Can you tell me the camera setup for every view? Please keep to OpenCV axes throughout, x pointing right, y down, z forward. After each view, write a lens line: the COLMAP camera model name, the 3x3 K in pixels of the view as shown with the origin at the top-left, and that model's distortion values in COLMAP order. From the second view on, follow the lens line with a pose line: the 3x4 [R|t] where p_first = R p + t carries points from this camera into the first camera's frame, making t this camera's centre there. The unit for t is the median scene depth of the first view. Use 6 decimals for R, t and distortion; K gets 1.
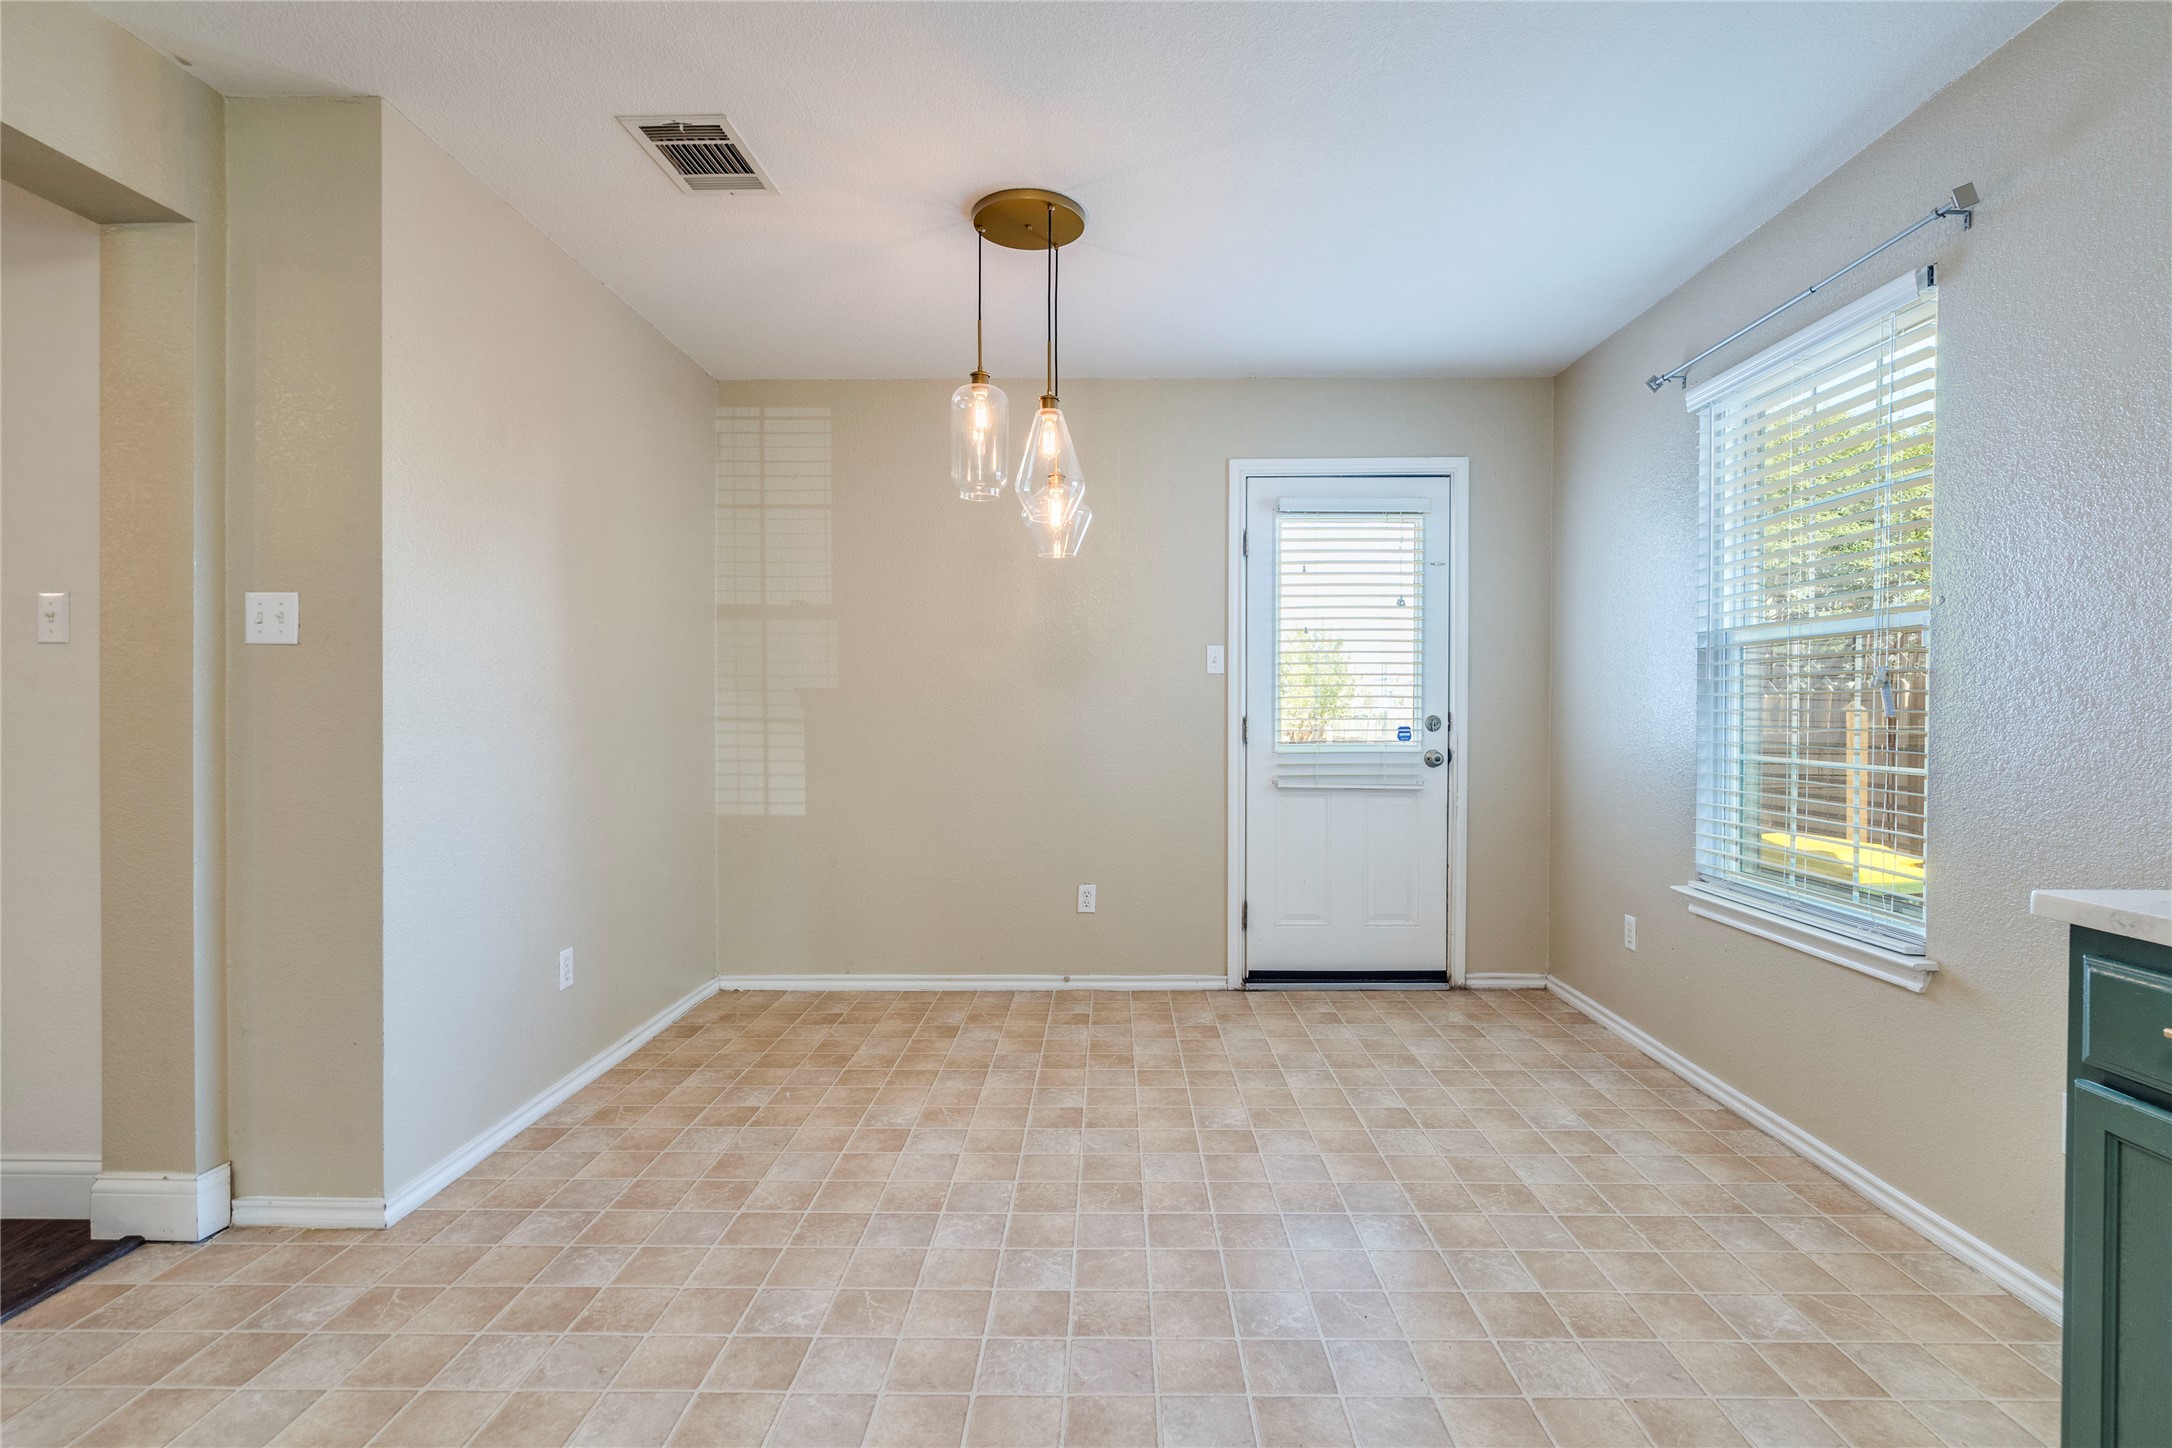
lens RADIAL K [[1032.5, 0, 1105.9], [0, 1032.5, 726.0], [0, 0, 1]] dist [-0.004168, 0.000125]
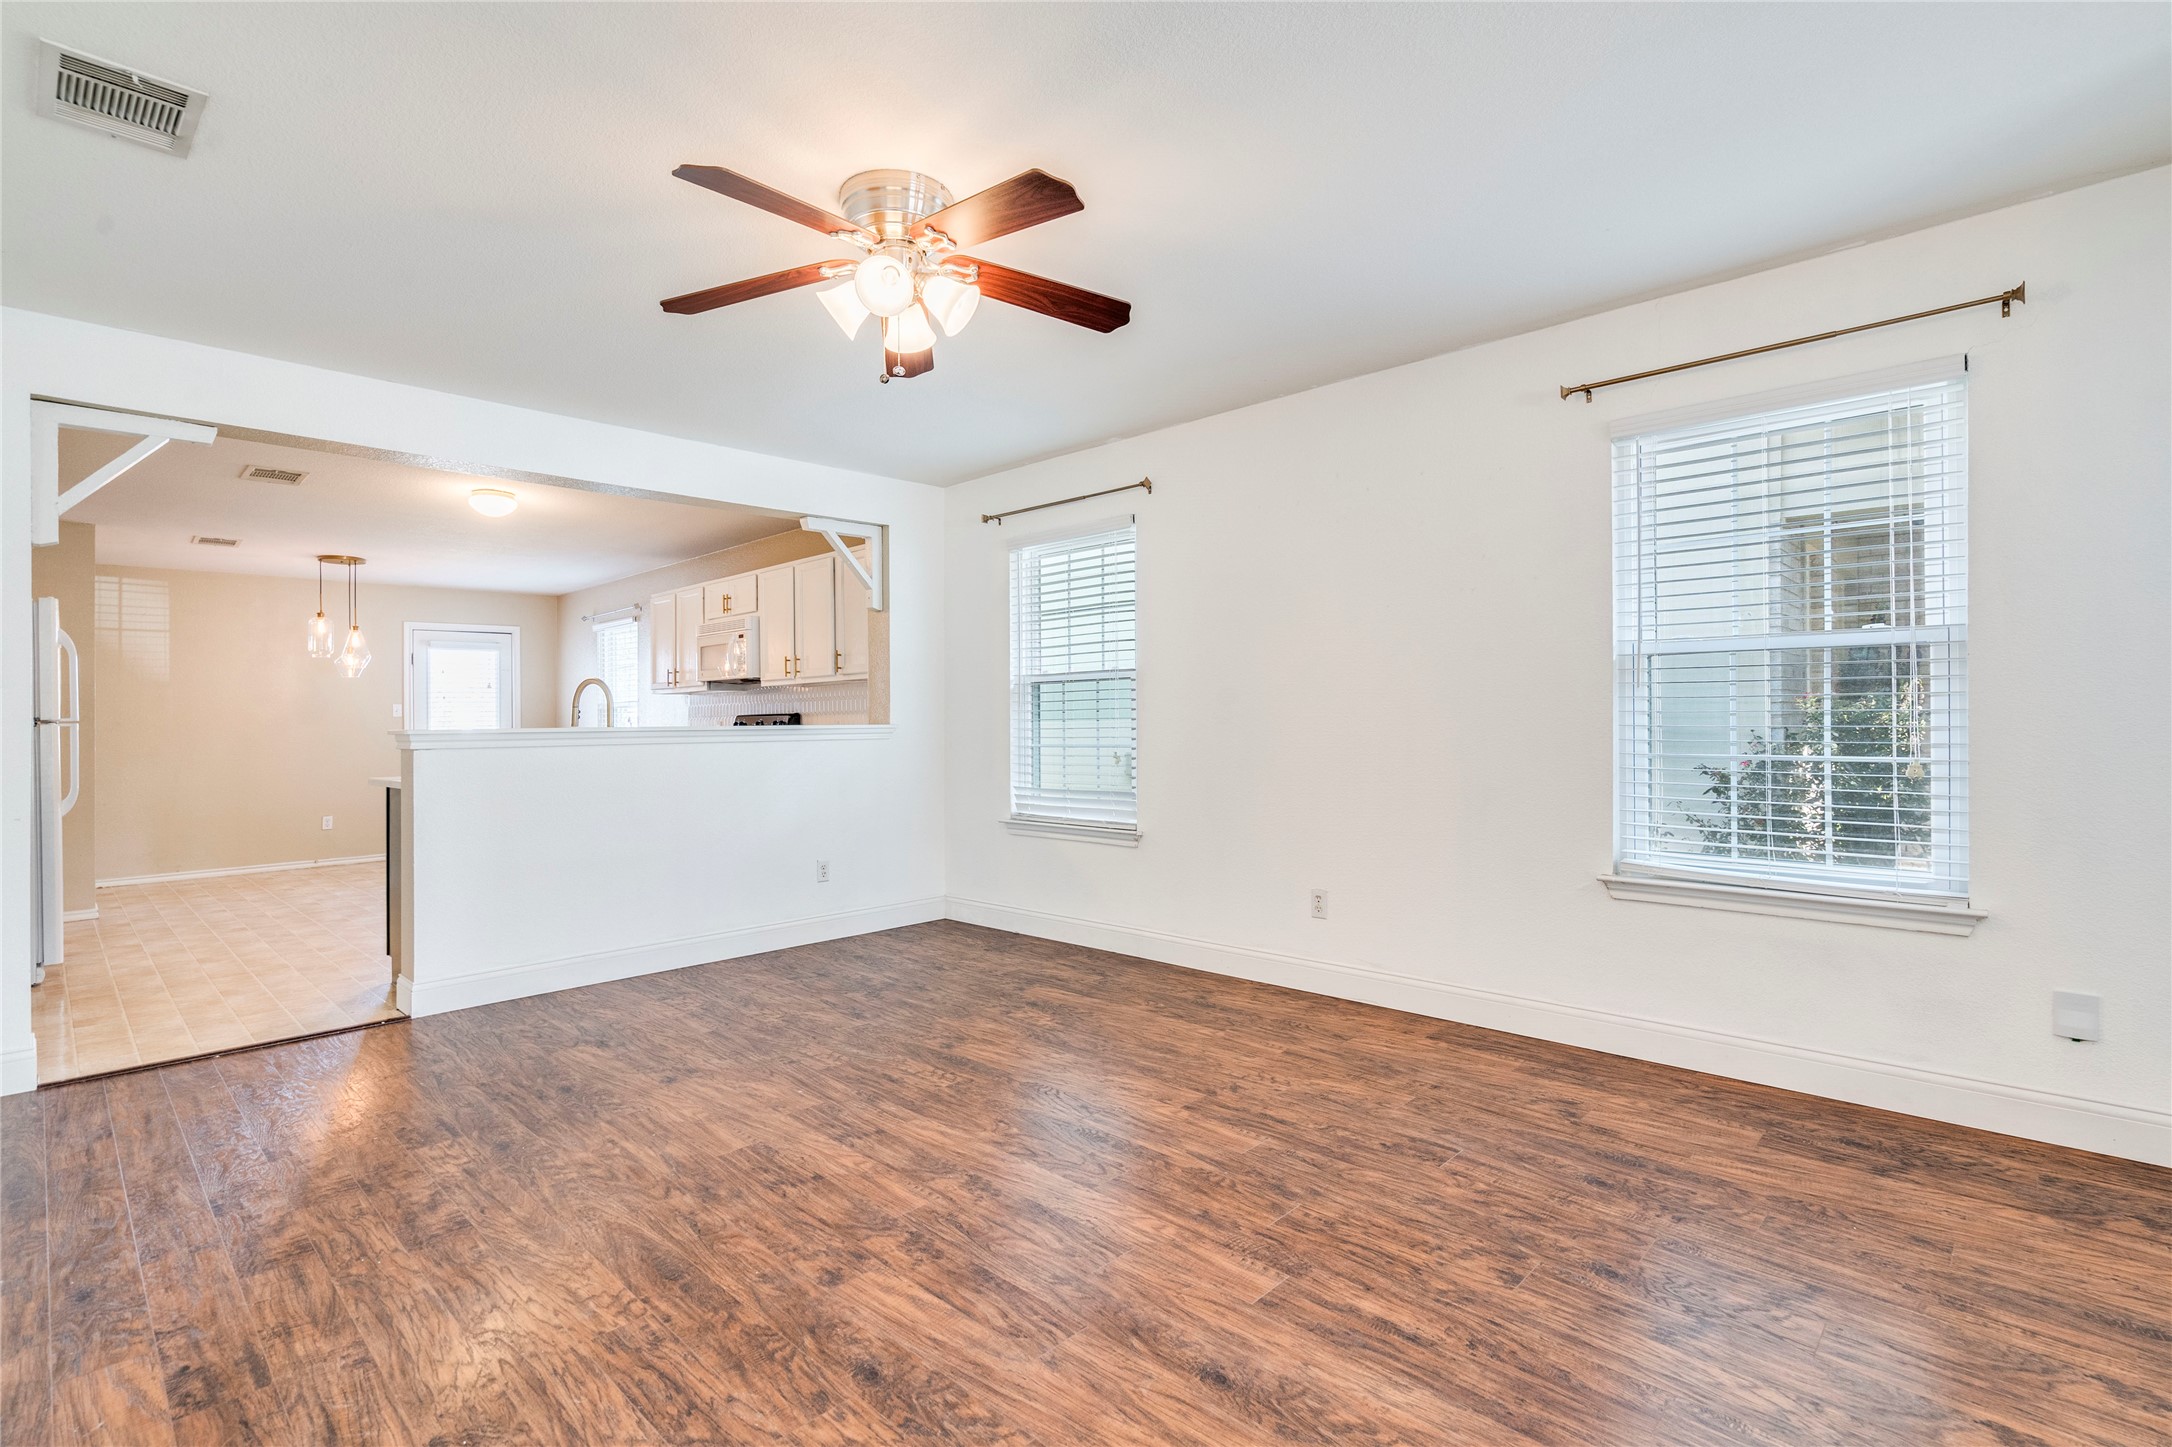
lens RADIAL K [[1023.6, 0, 1089.6], [0, 1023.6, 706.8], [0, 0, 1]] dist [-0.002768, 0.000110]
pose [[0.690992, -0.000039, 0.722863, -0.598969], [0.030748, 0.999097, -0.029338, 0.050081], [-0.722209, 0.042499, 0.690368, -2.103275]]
